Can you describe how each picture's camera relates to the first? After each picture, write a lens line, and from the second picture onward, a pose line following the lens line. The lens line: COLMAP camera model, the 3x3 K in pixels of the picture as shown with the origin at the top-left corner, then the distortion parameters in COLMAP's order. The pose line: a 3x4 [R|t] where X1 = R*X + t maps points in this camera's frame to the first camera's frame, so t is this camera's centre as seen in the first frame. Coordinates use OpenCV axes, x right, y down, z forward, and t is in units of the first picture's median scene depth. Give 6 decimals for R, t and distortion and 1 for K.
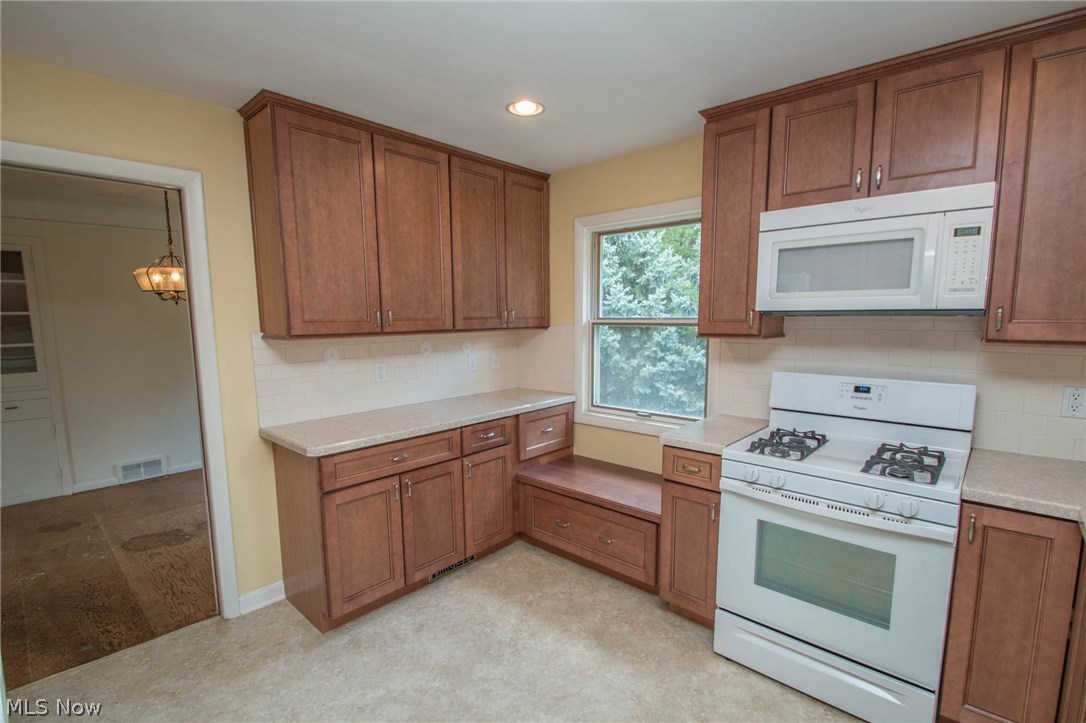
lens RADIAL K [[502.2, 0, 541.8], [0, 502.2, 364.9], [0, 0, 1]] dist [-0.004746, -0.002073]
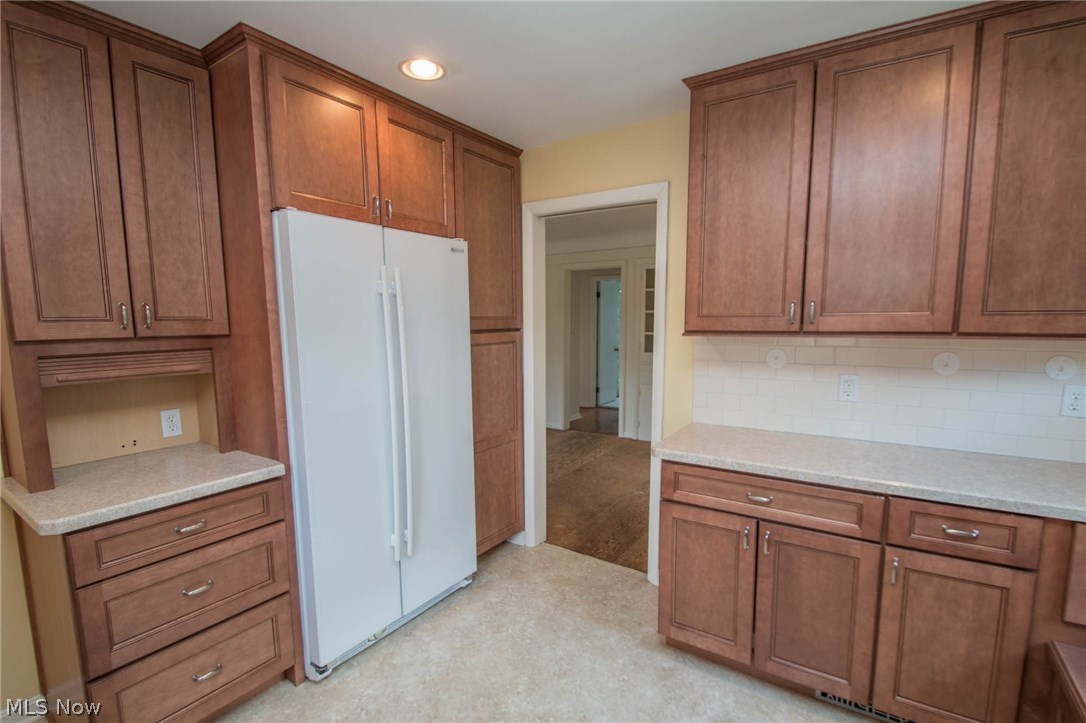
lens RADIAL K [[502.2, 0, 545.1], [0, 502.2, 369.7], [0, 0, 1]] dist [-0.004746, -0.002073]
pose [[0.153419, 0.106549, -0.982400, 0.386185], [-0.093927, 0.991241, 0.092839, -0.045470], [0.983687, 0.078031, 0.162083, 0.548230]]
